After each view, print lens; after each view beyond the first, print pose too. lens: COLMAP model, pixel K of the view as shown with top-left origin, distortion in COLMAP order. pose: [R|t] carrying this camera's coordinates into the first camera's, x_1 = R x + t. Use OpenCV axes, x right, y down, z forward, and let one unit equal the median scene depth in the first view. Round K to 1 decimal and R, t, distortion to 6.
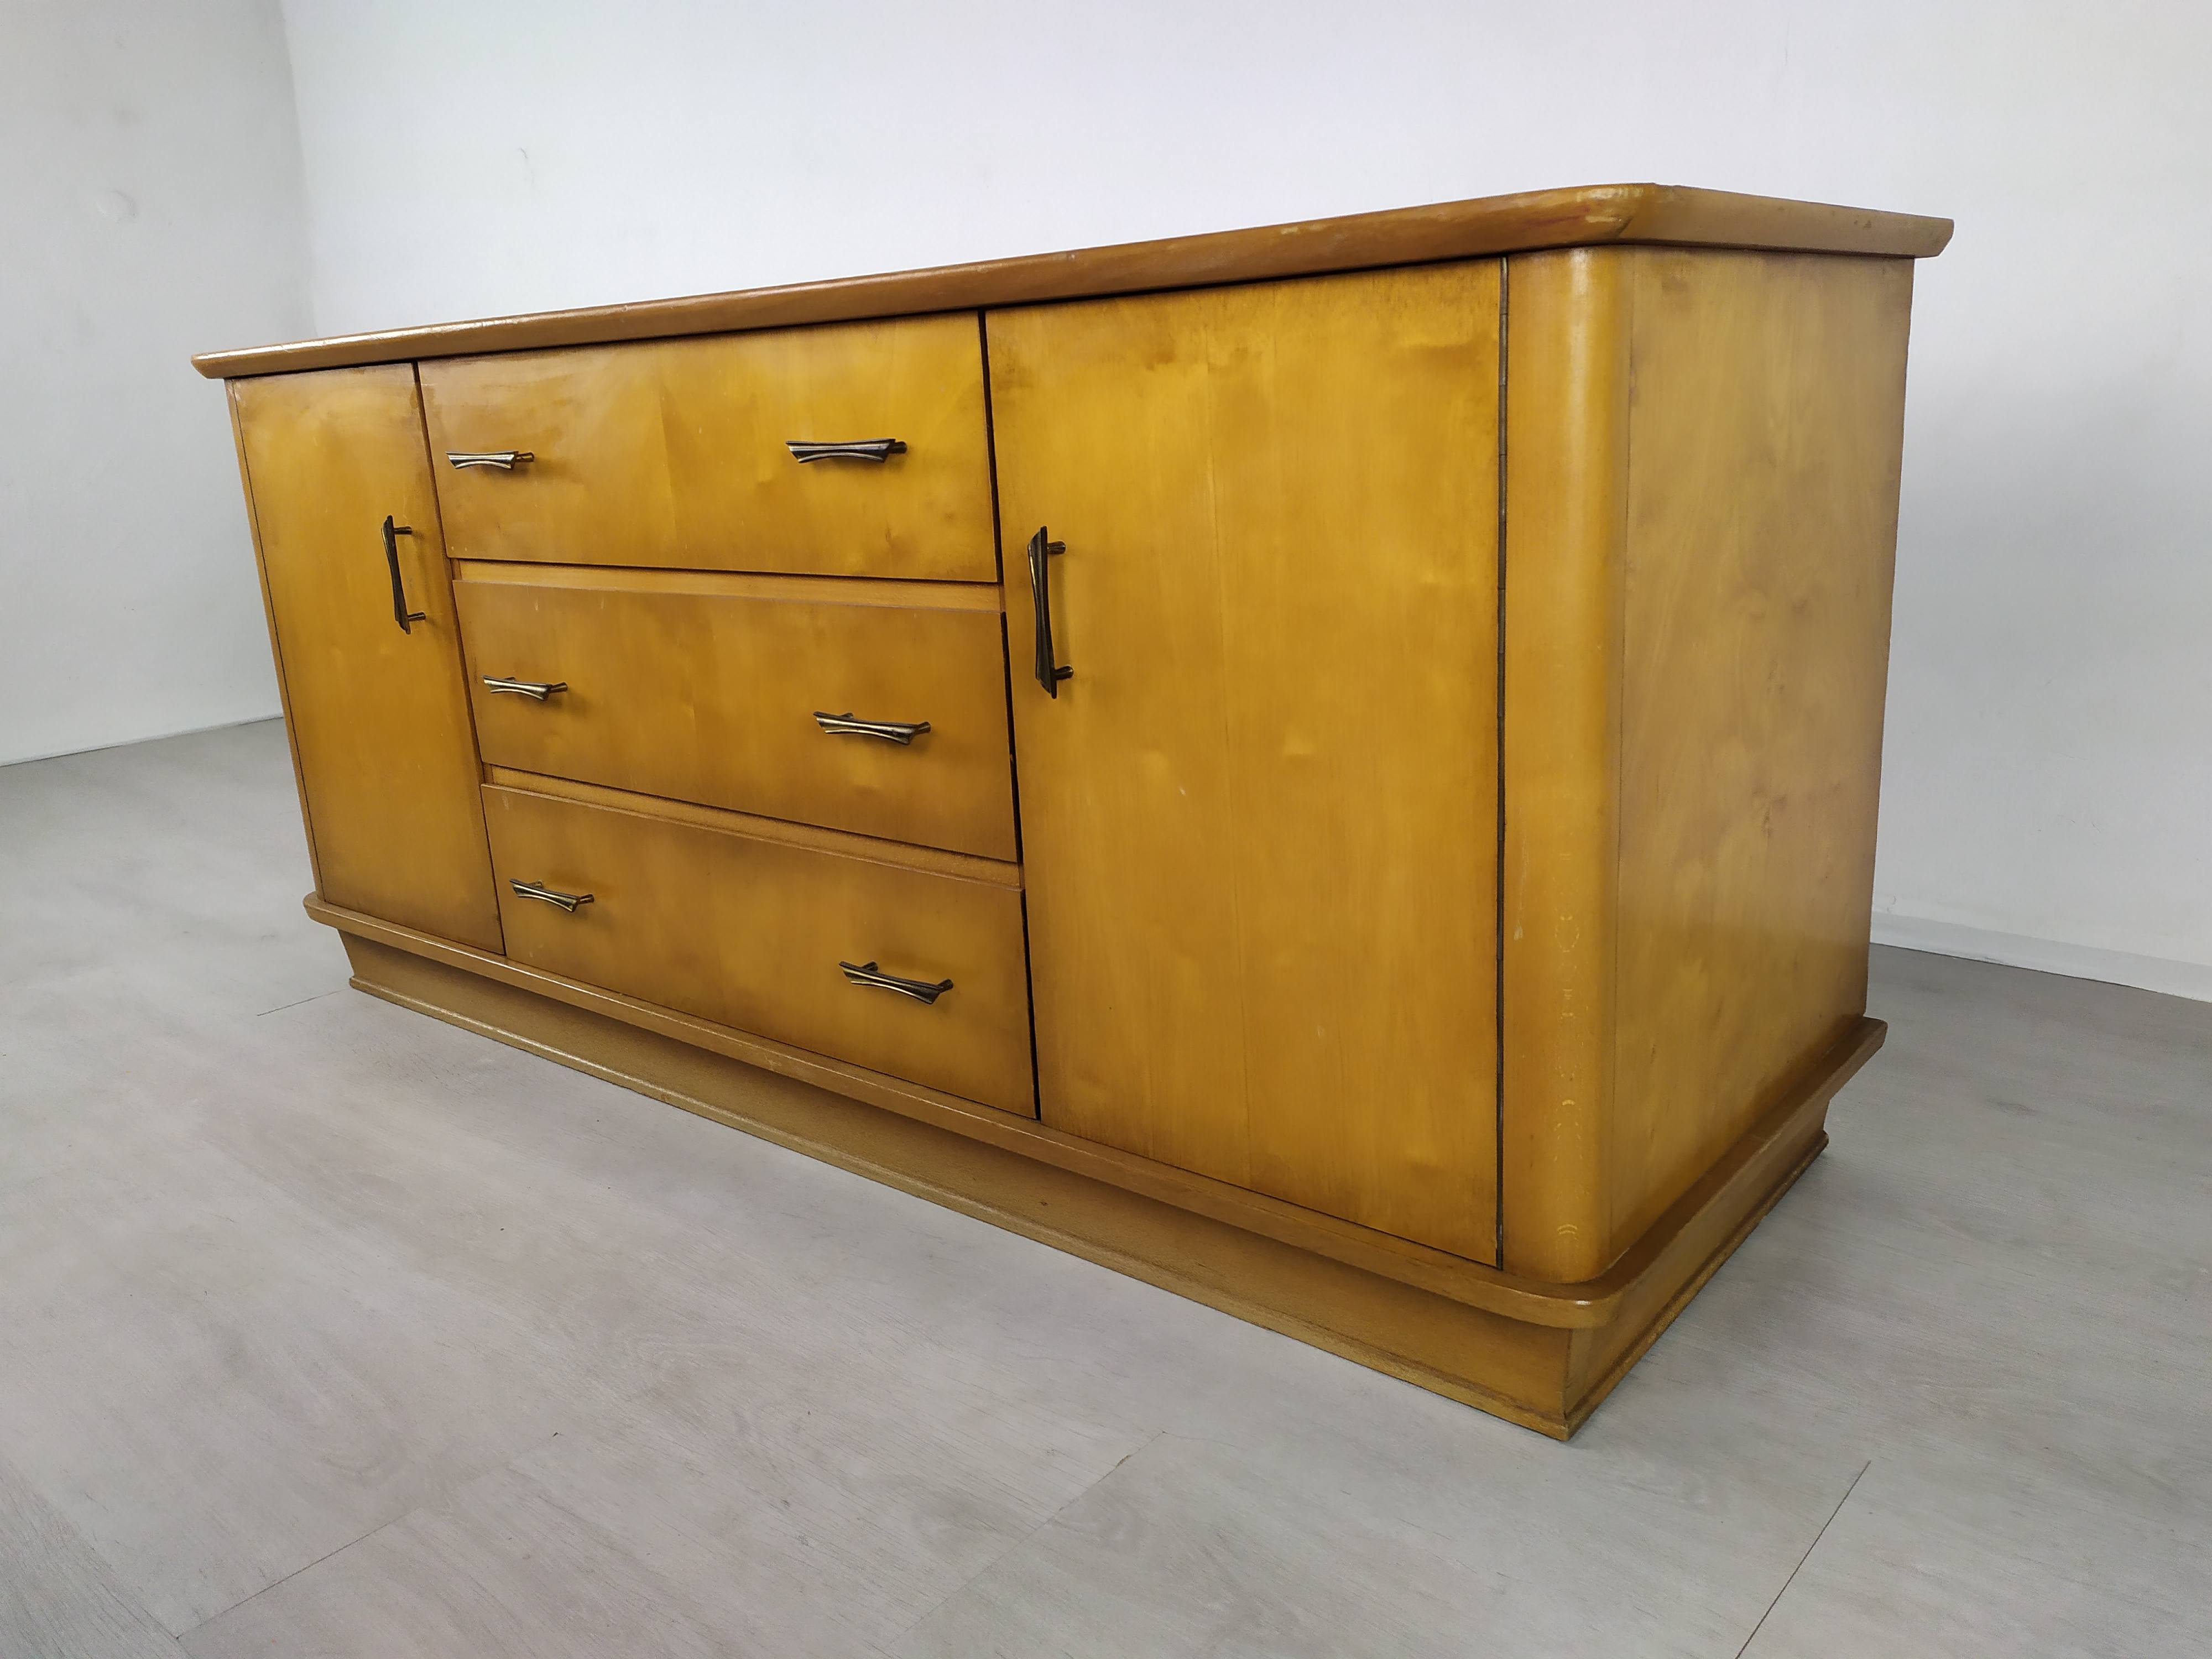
lens RADIAL K [[1675.4, 0, 1106.3], [0, 1675.4, 825.1], [0, 0, 1]] dist [0.022972, -0.010967]
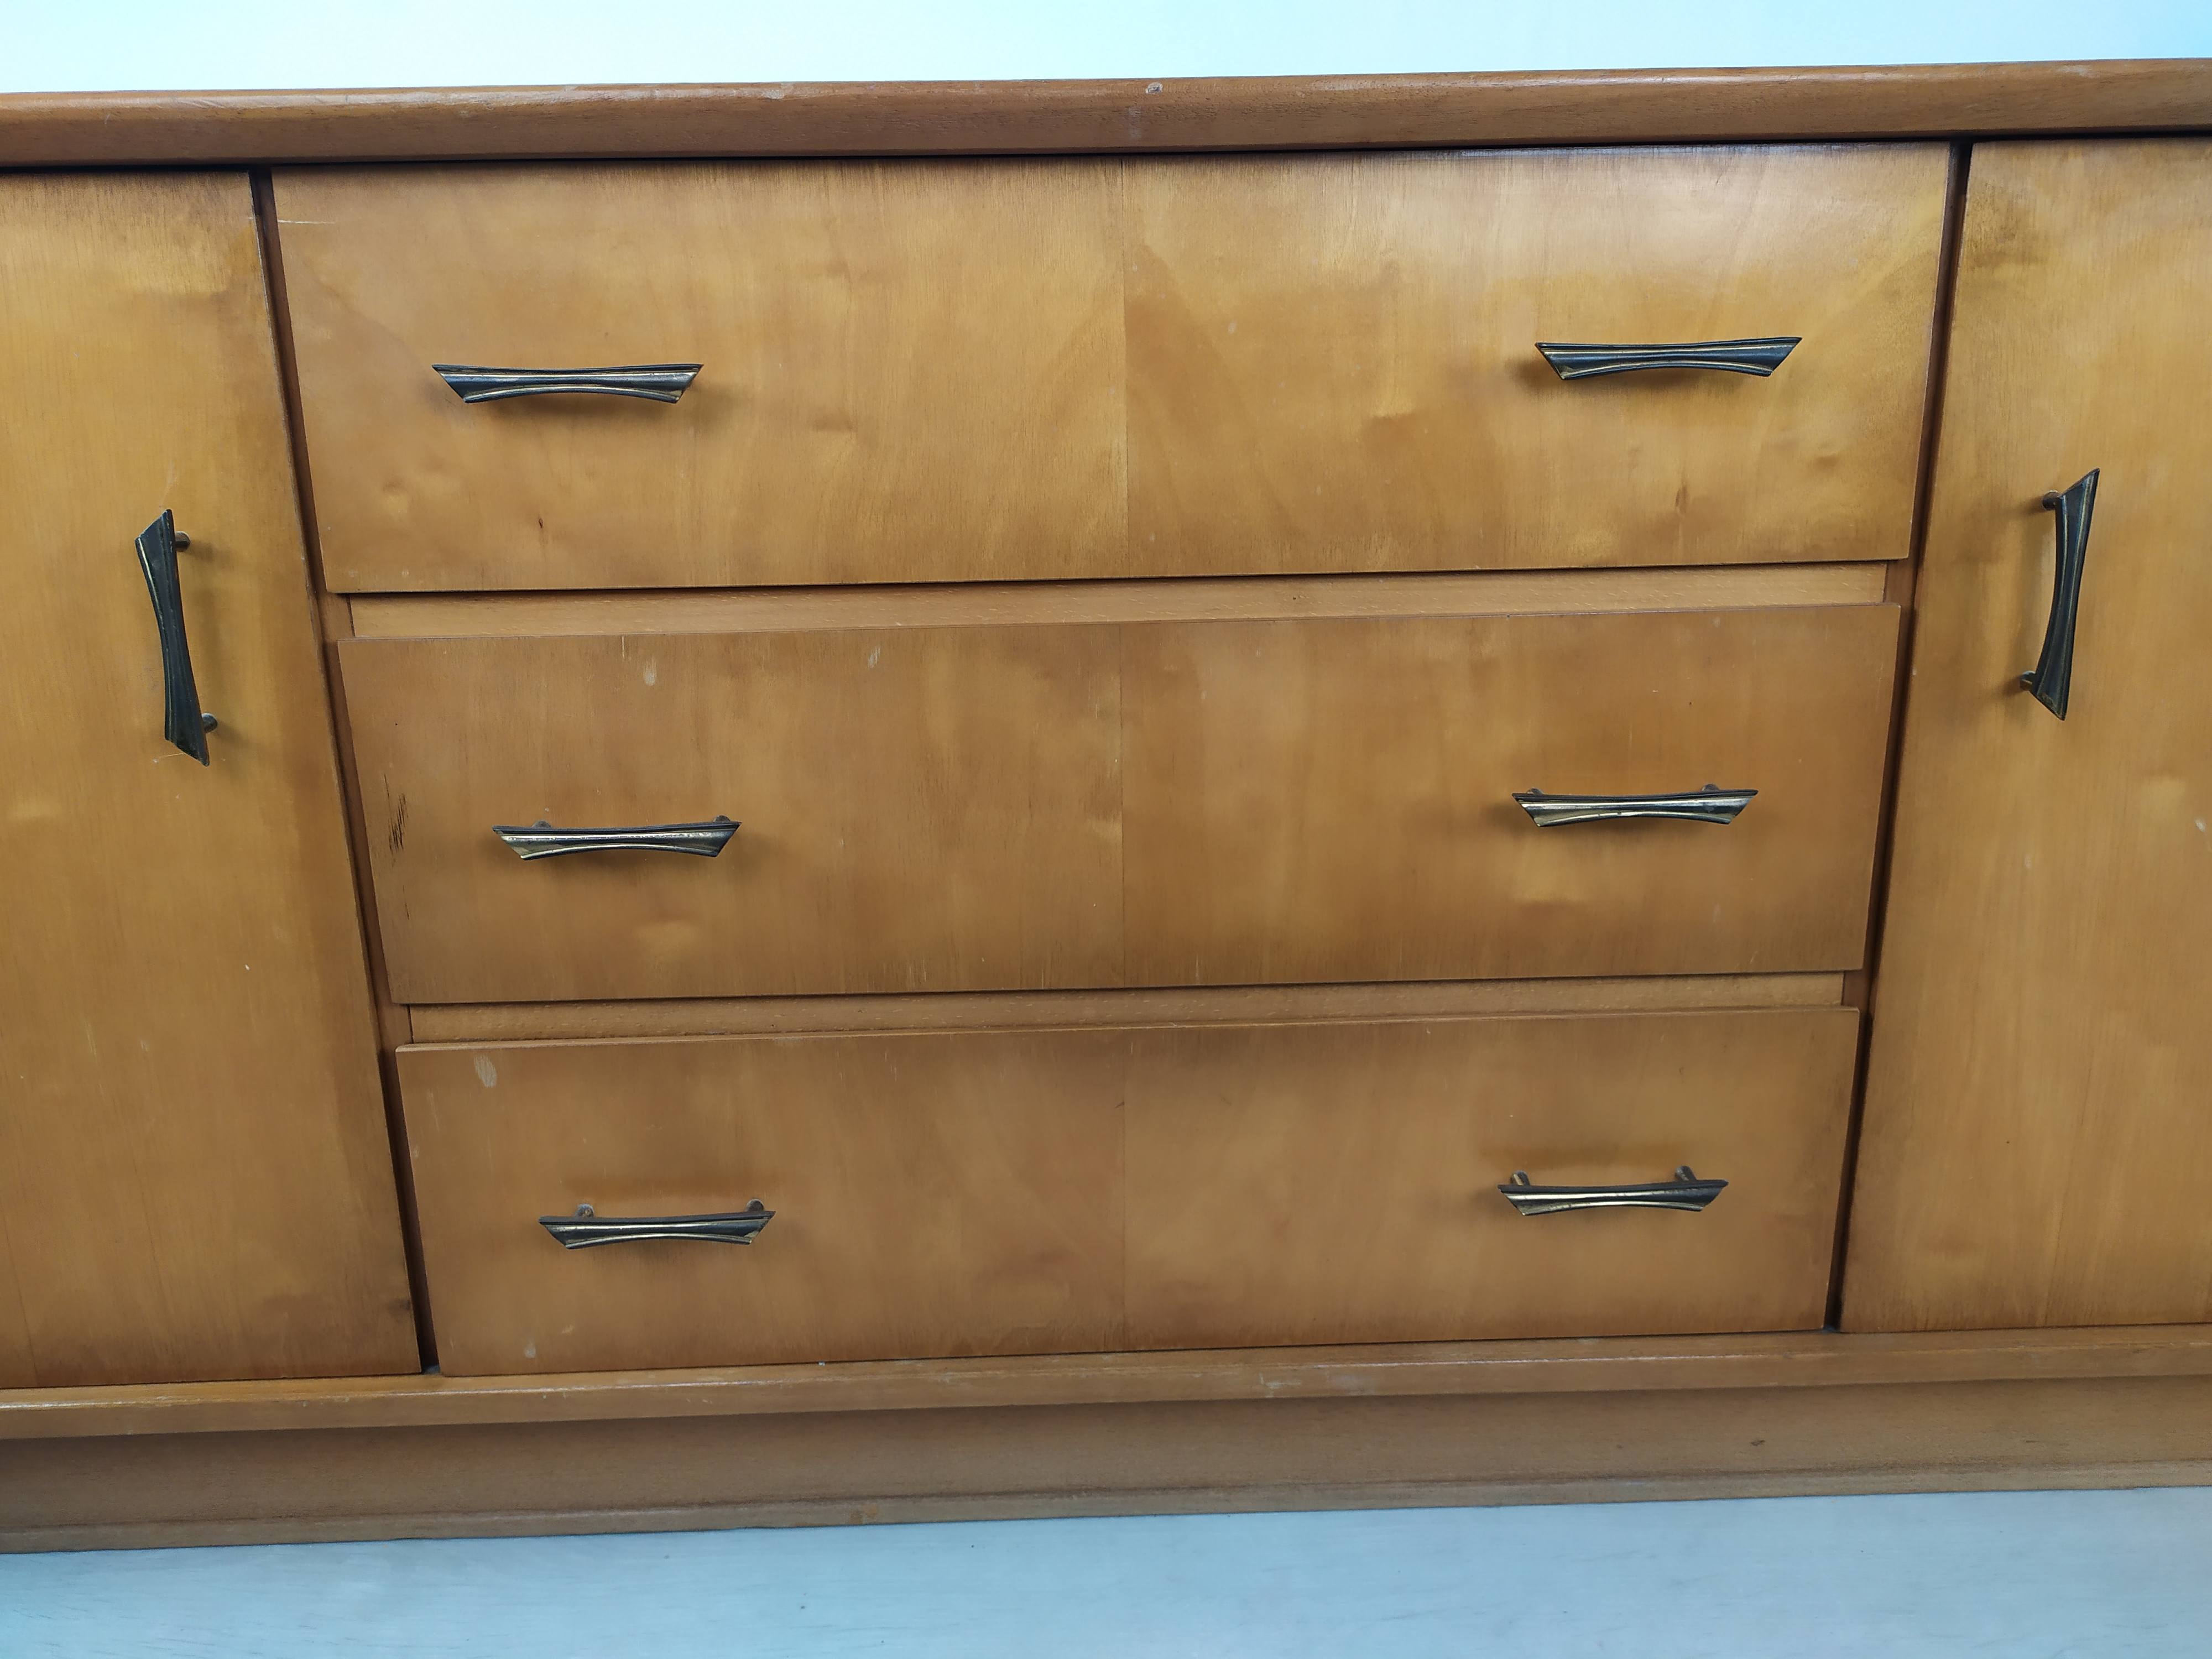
lens RADIAL K [[1661.7, 0, 1085.9], [0, 1661.7, 806.1], [0, 0, 1]] dist [0.054609, -0.063427]
pose [[0.755977, -0.138291, 0.639824, -0.781957], [0.145086, 0.988517, 0.042234, -0.128528], [-0.638317, 0.060902, 0.767360, 0.731558]]
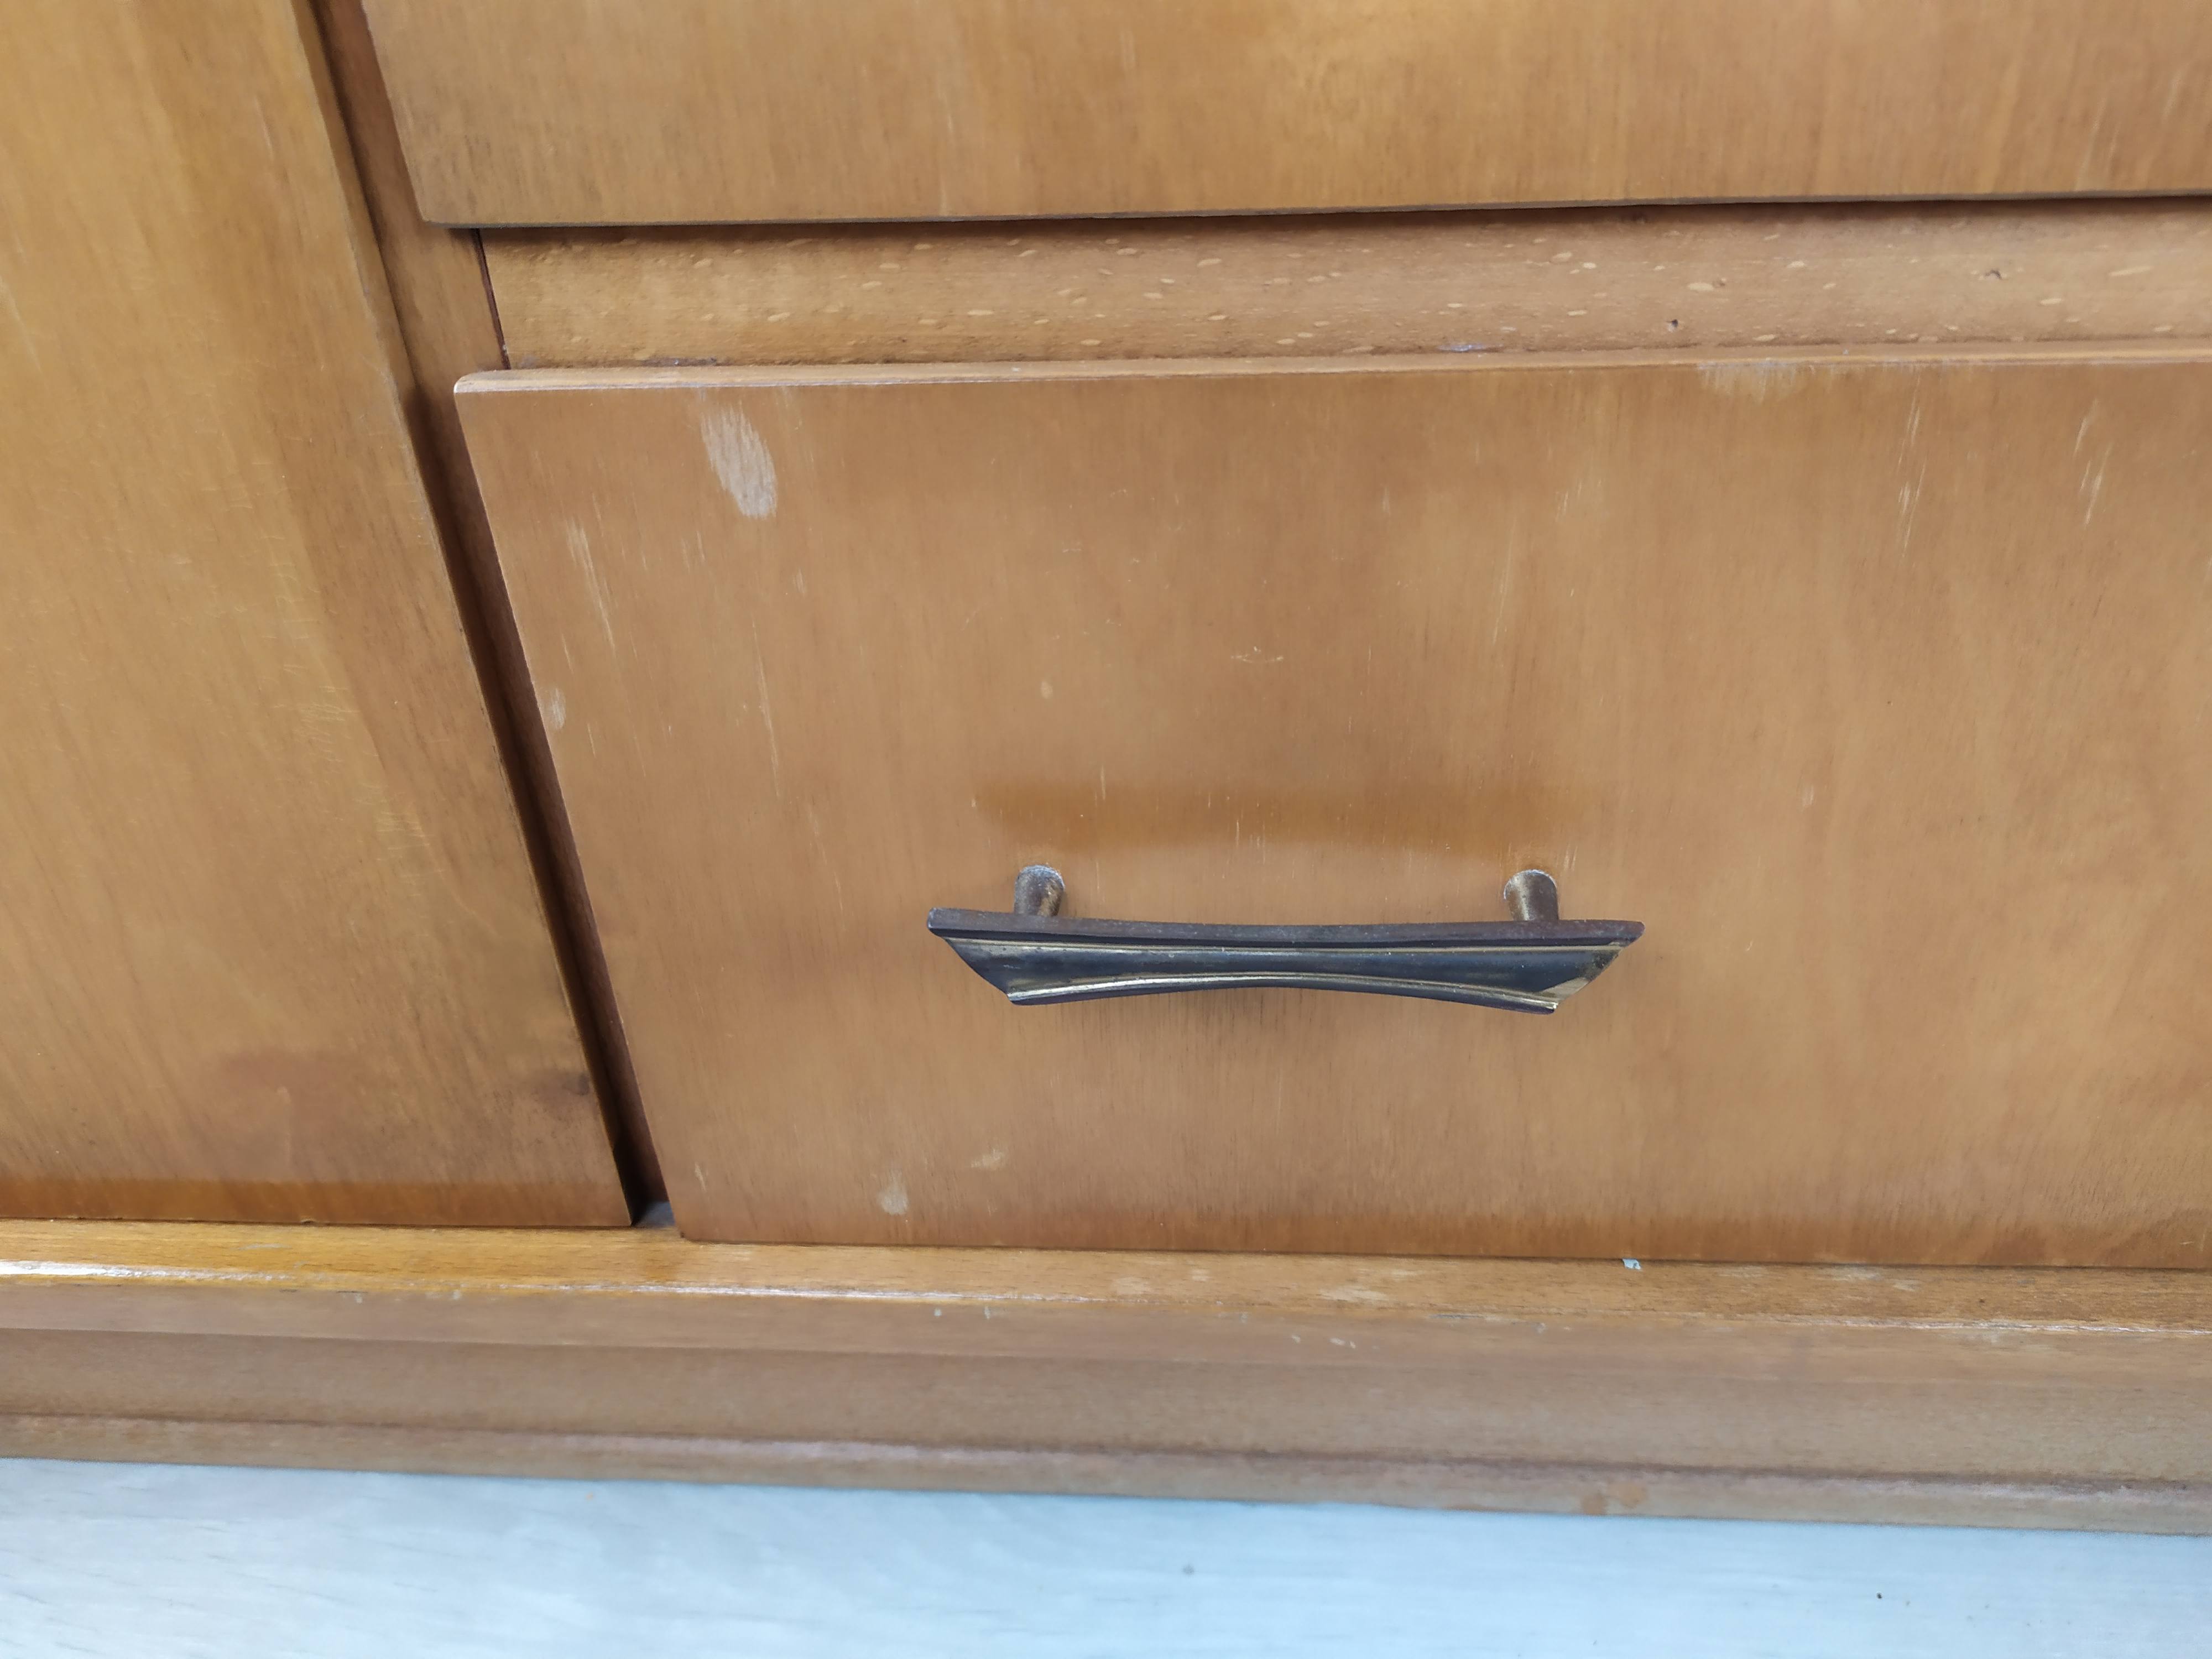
lens RADIAL K [[1661.7, 0, 1102.8], [0, 1661.7, 825.4], [0, 0, 1]] dist [0.054609, -0.063427]
pose [[0.816173, -0.302165, 0.492502, -0.613549], [0.147010, 0.932908, 0.328742, -0.042002], [-0.558793, -0.195908, 0.805835, 1.251198]]
